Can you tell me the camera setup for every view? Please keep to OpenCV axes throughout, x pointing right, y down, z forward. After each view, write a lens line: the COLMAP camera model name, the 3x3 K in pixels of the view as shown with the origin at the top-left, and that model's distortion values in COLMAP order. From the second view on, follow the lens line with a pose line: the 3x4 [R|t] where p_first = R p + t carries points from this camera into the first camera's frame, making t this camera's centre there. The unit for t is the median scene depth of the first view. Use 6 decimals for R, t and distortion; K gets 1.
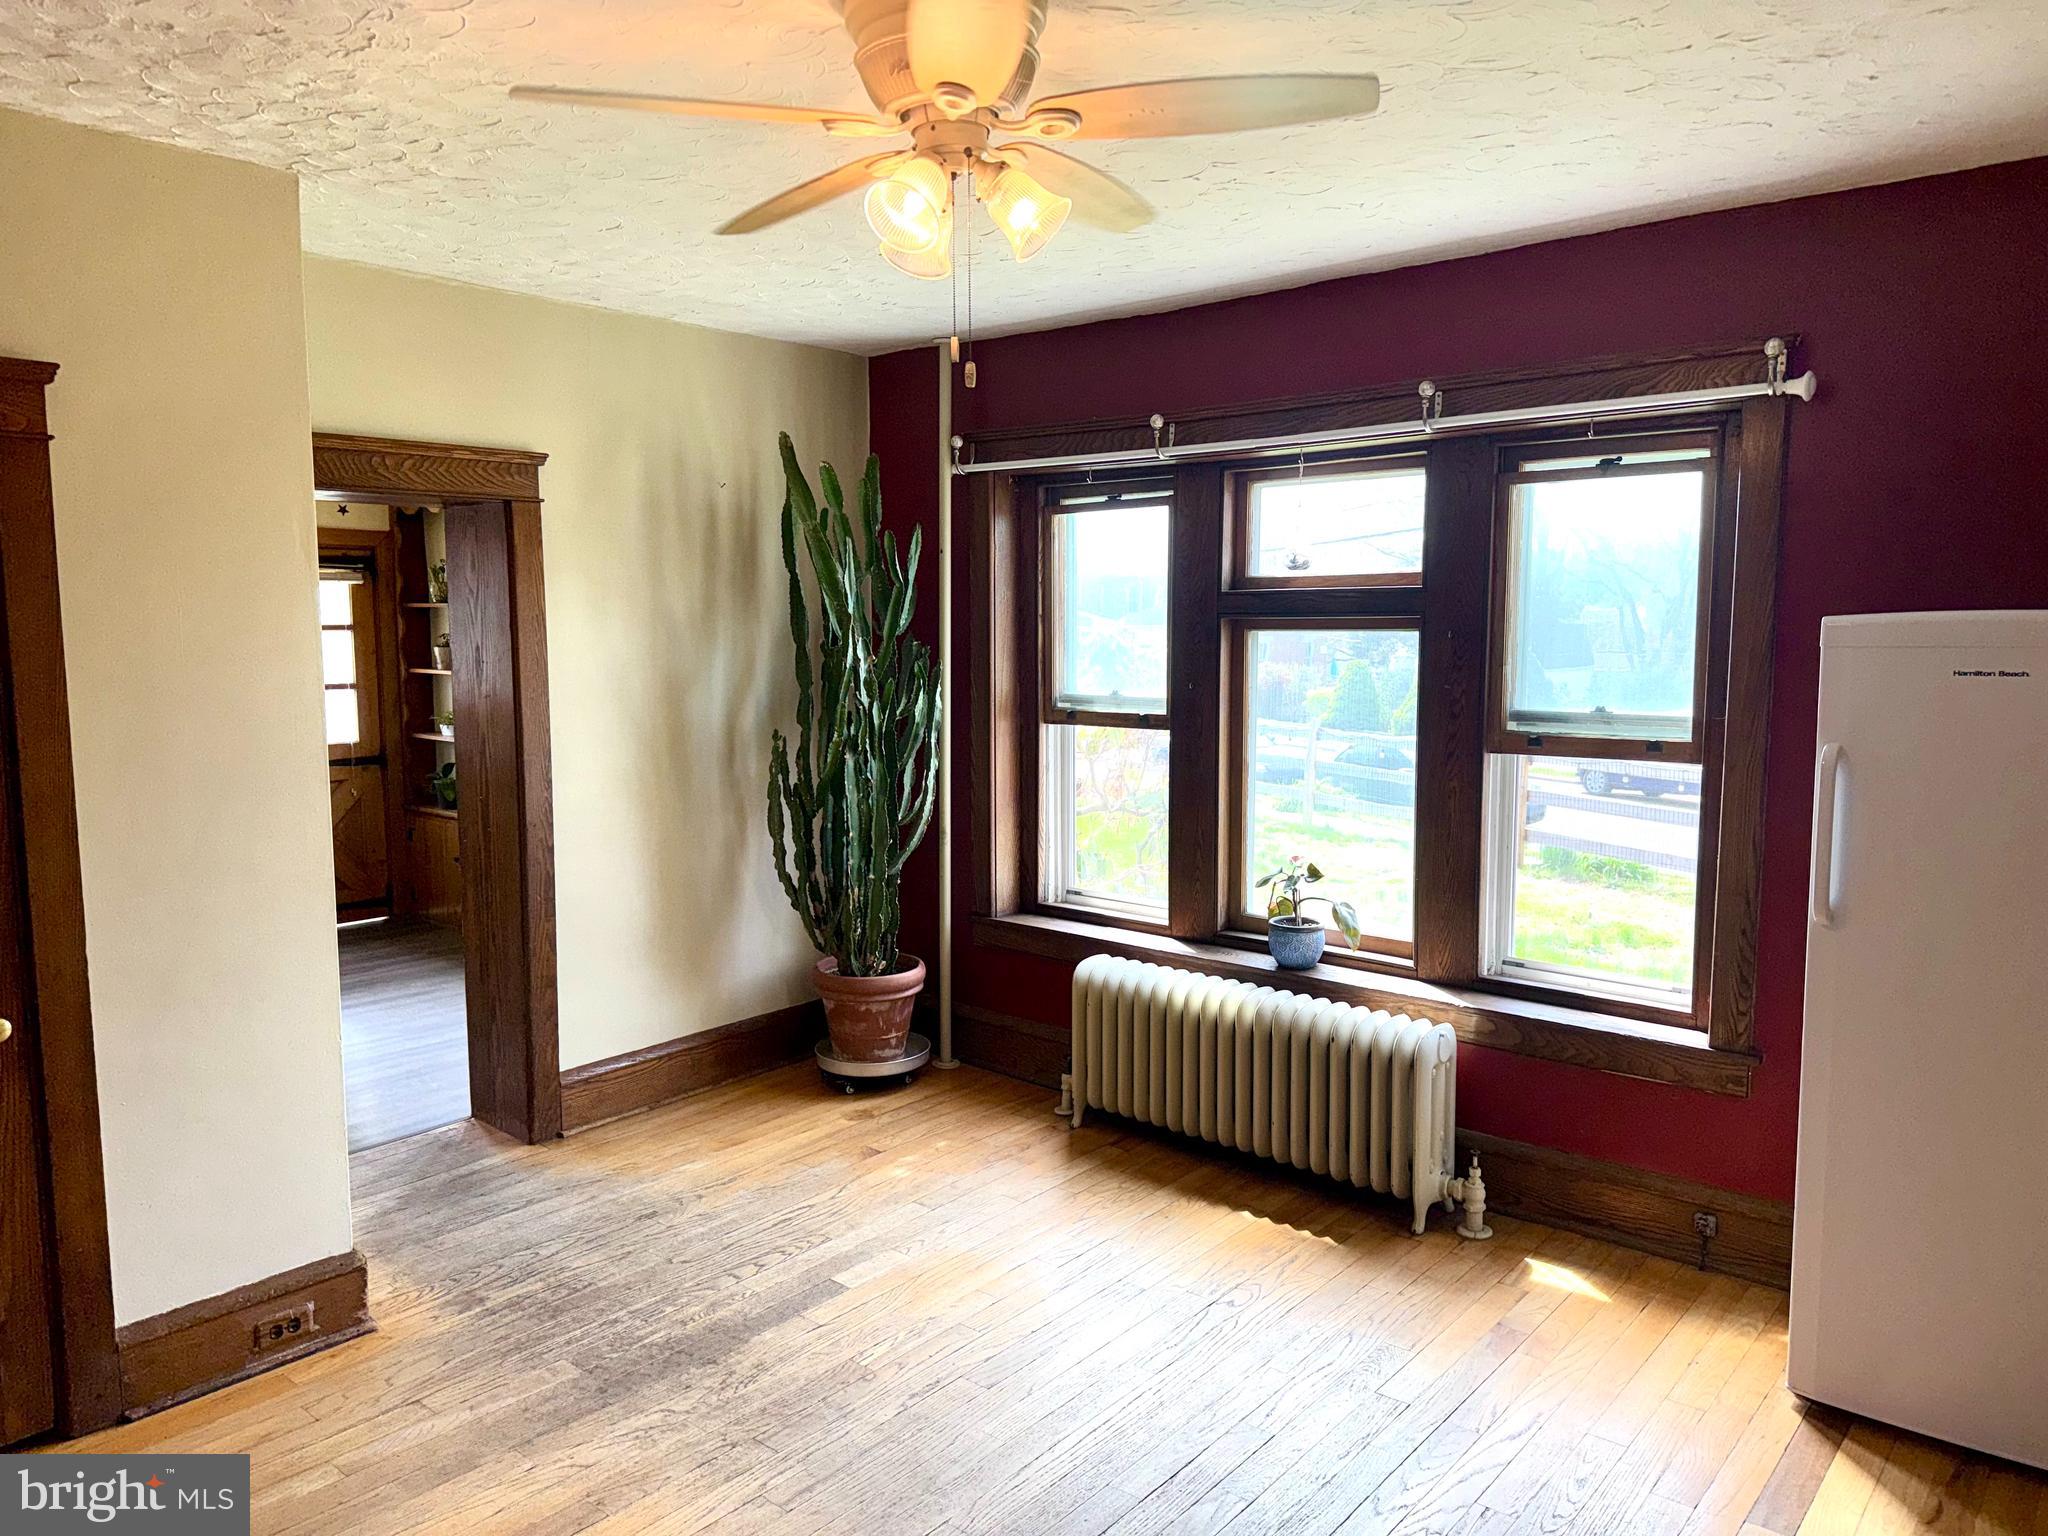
lens RADIAL K [[1391.0, 0, 1000.4], [0, 1391.0, 777.6], [0, 0, 1]] dist [0.080887, -0.254623]
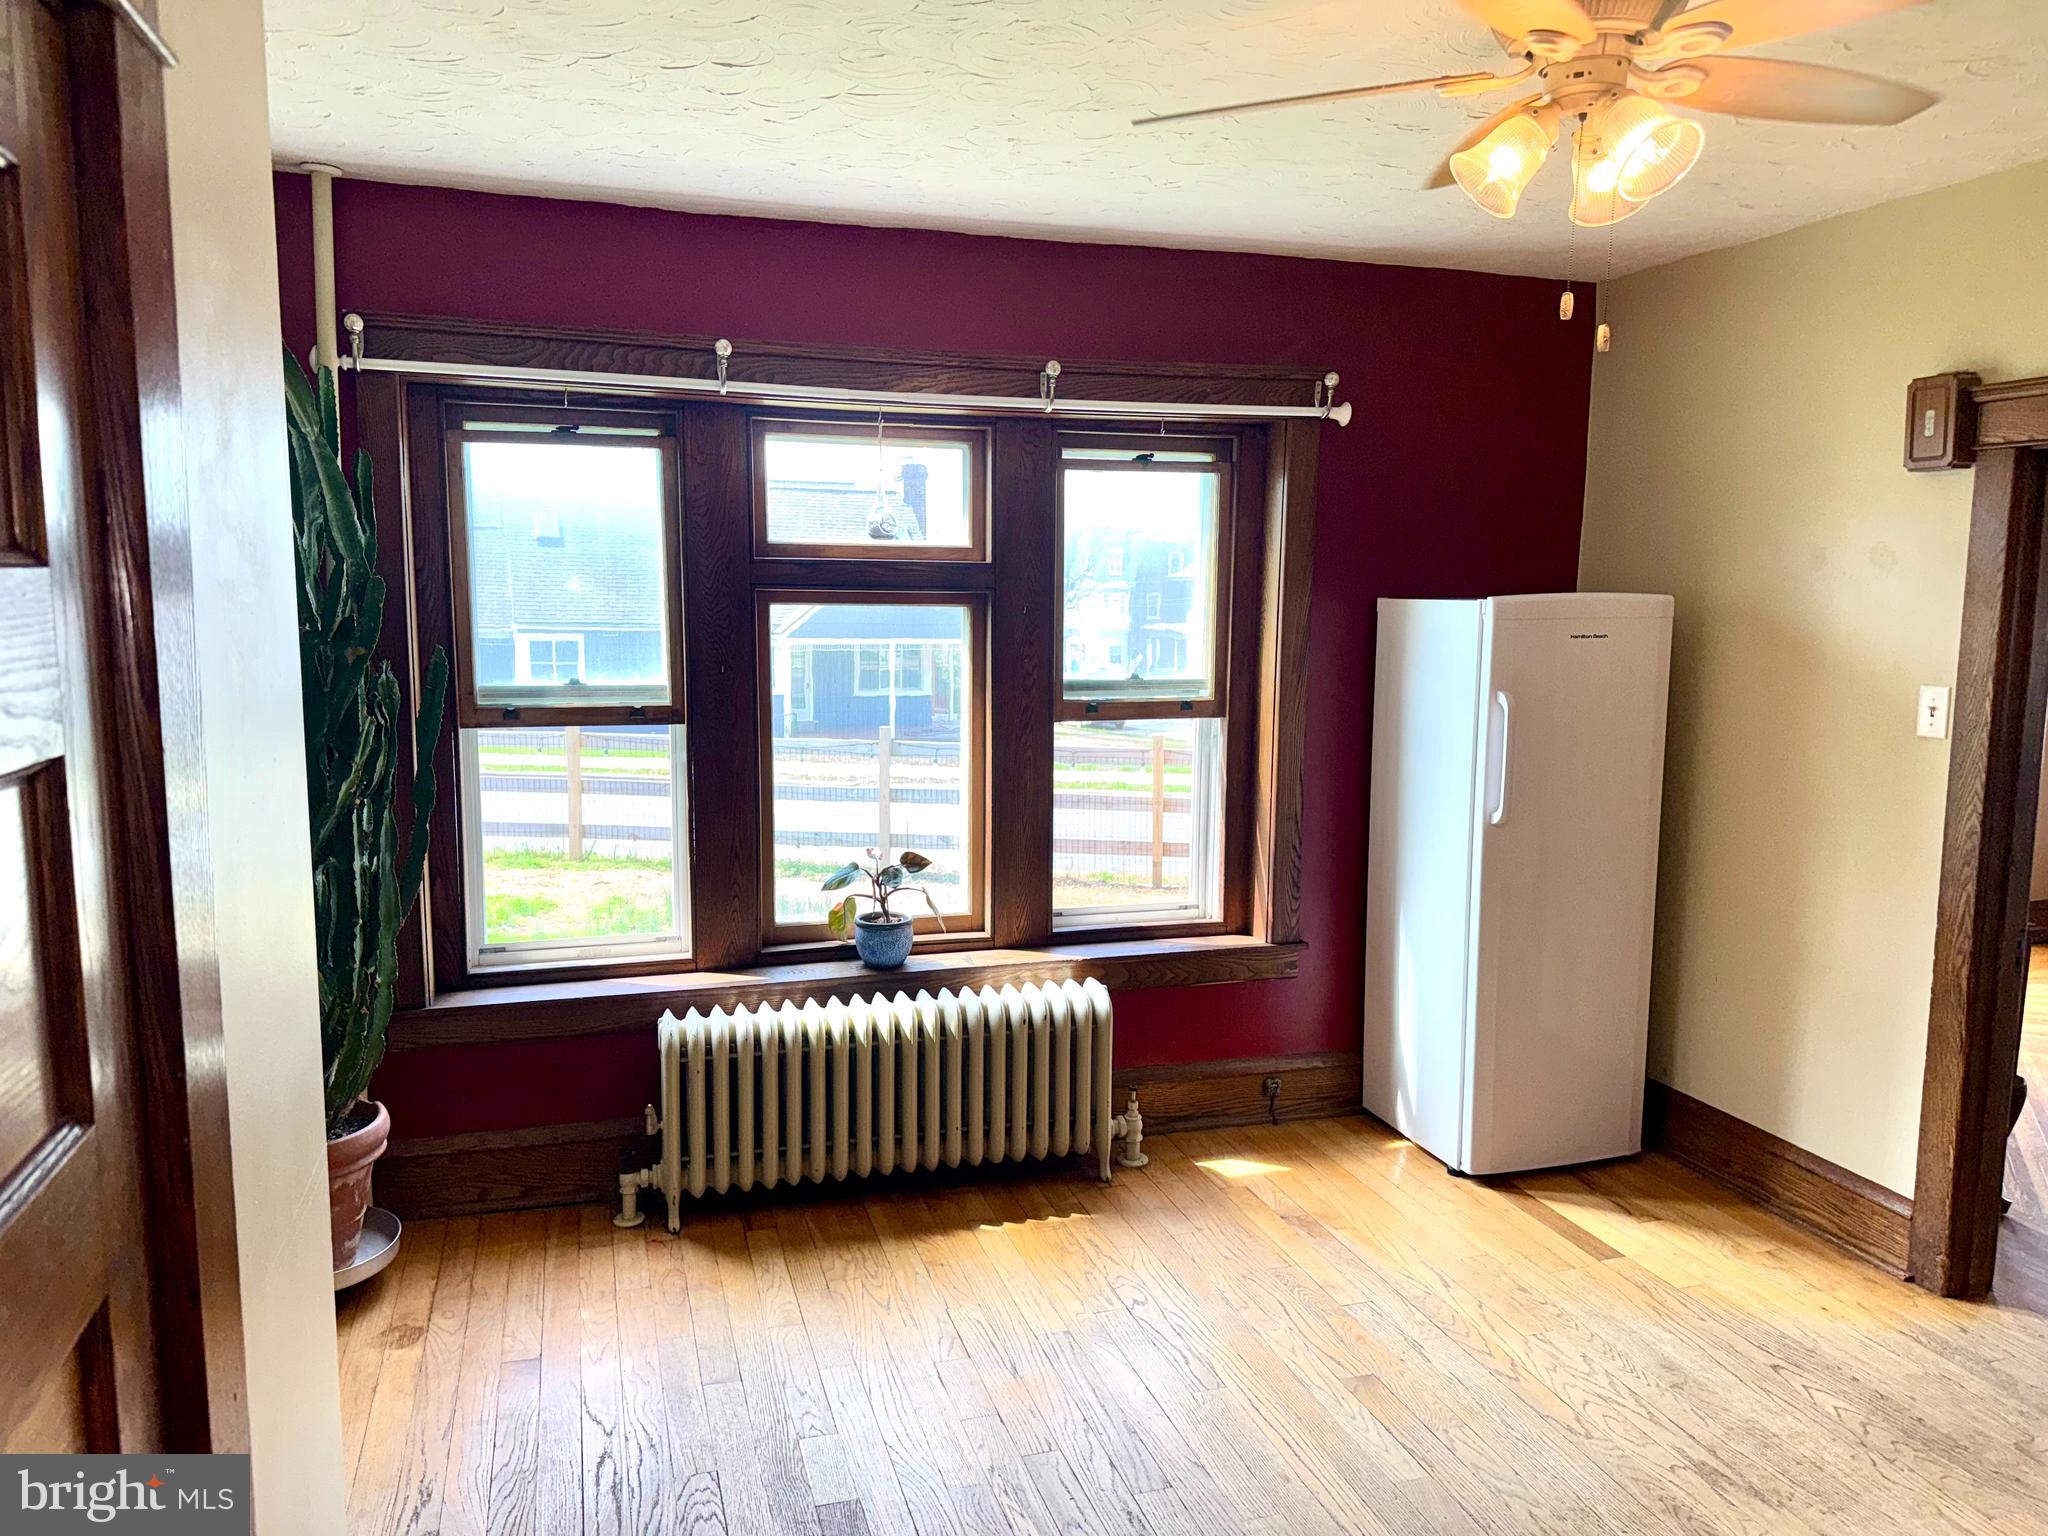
lens RADIAL K [[1391.0, 0, 1000.4], [0, 1391.0, 777.6], [0, 0, 1]] dist [0.080887, -0.254623]
pose [[0.521404, -0.102720, 0.847105, -0.550887], [0.080737, 0.994213, 0.070863, -0.051602], [-0.849482, 0.031445, 0.526680, 0.459835]]
